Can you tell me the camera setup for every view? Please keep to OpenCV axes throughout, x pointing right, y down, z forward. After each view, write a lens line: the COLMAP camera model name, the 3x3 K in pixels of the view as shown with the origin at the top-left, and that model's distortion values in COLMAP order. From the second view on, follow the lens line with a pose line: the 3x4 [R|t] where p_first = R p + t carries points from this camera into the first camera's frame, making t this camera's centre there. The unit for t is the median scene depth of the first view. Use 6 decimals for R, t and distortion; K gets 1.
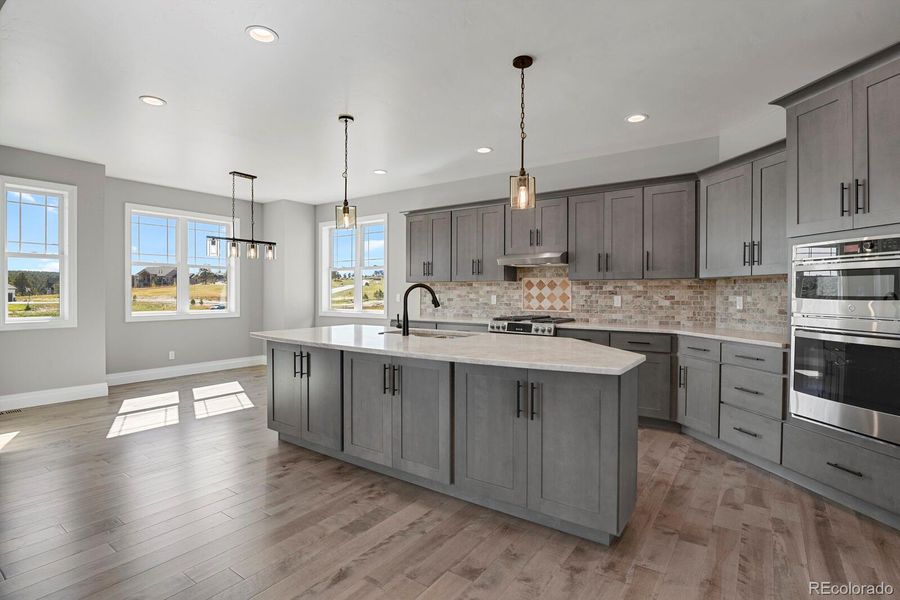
lens RADIAL K [[440.5, 0, 454.6], [0, 440.5, 296.7], [0, 0, 1]] dist [-0.025236, -0.000428]
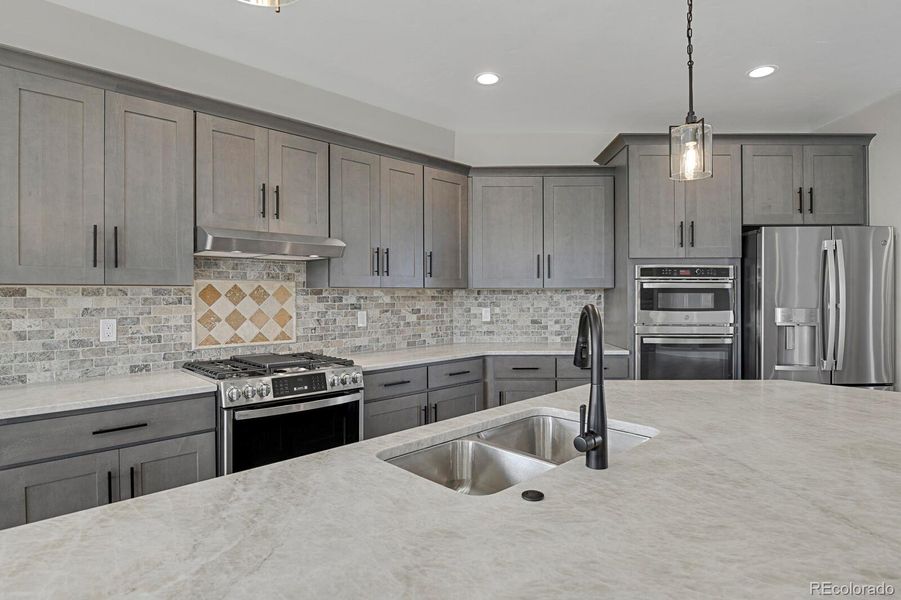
lens RADIAL K [[476.8, 0, 455.7], [0, 476.8, 295.6], [0, 0, 1]] dist [-0.023328, -0.001515]
pose [[0.187113, -0.007761, 0.982308, -0.349137], [0.010301, 0.999929, 0.005938, -0.030824], [-0.982284, 0.009008, 0.187179, 0.773635]]
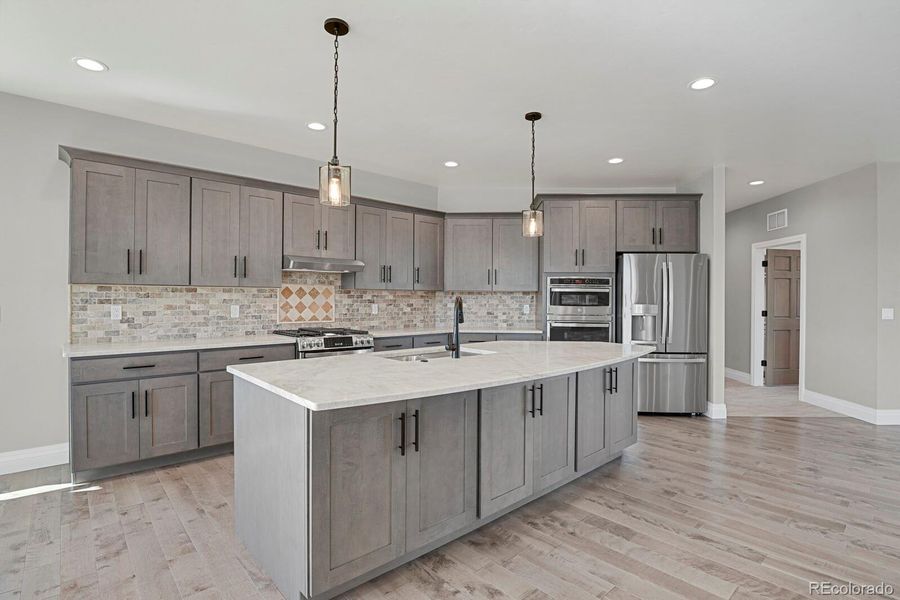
lens RADIAL K [[440.5, 0, 457.1], [0, 440.5, 295.9], [0, 0, 1]] dist [-0.025236, -0.000428]
pose [[0.216443, 0.000543, 0.976295, -0.698896], [0.001519, 0.999998, -0.000893, -0.022851], [-0.976294, 0.001677, 0.216441, 0.607367]]
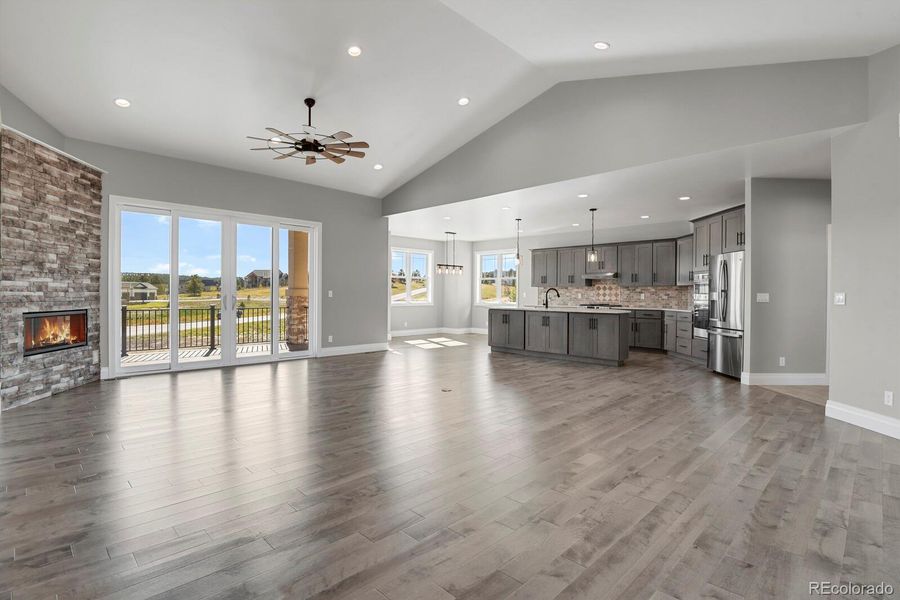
lens RADIAL K [[440.5, 0, 452.1], [0, 440.5, 297.1], [0, 0, 1]] dist [-0.025236, -0.000428]
pose [[0.983885, 0.005851, -0.178706, -0.146829], [-0.006273, 0.999979, -0.001797, 0.023946], [0.178692, 0.002889, 0.983901, -1.250599]]
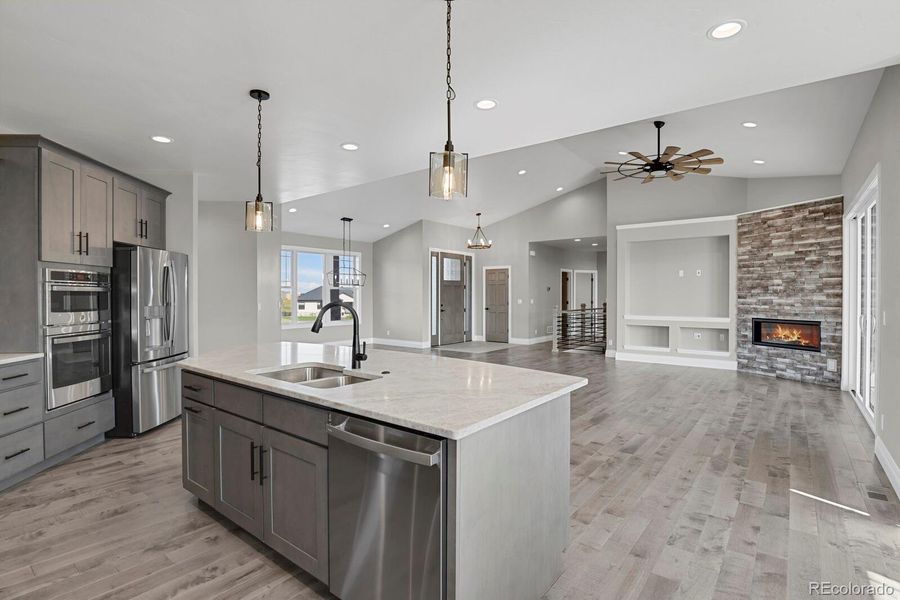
lens RADIAL K [[440.5, 0, 456.4], [0, 440.5, 298.2], [0, 0, 1]] dist [-0.025236, -0.000428]
pose [[-0.998663, -0.003281, 0.051597, -0.246085], [-0.002463, 0.999870, 0.015913, -0.036082], [-0.051643, 0.015765, -0.998541, 1.320488]]
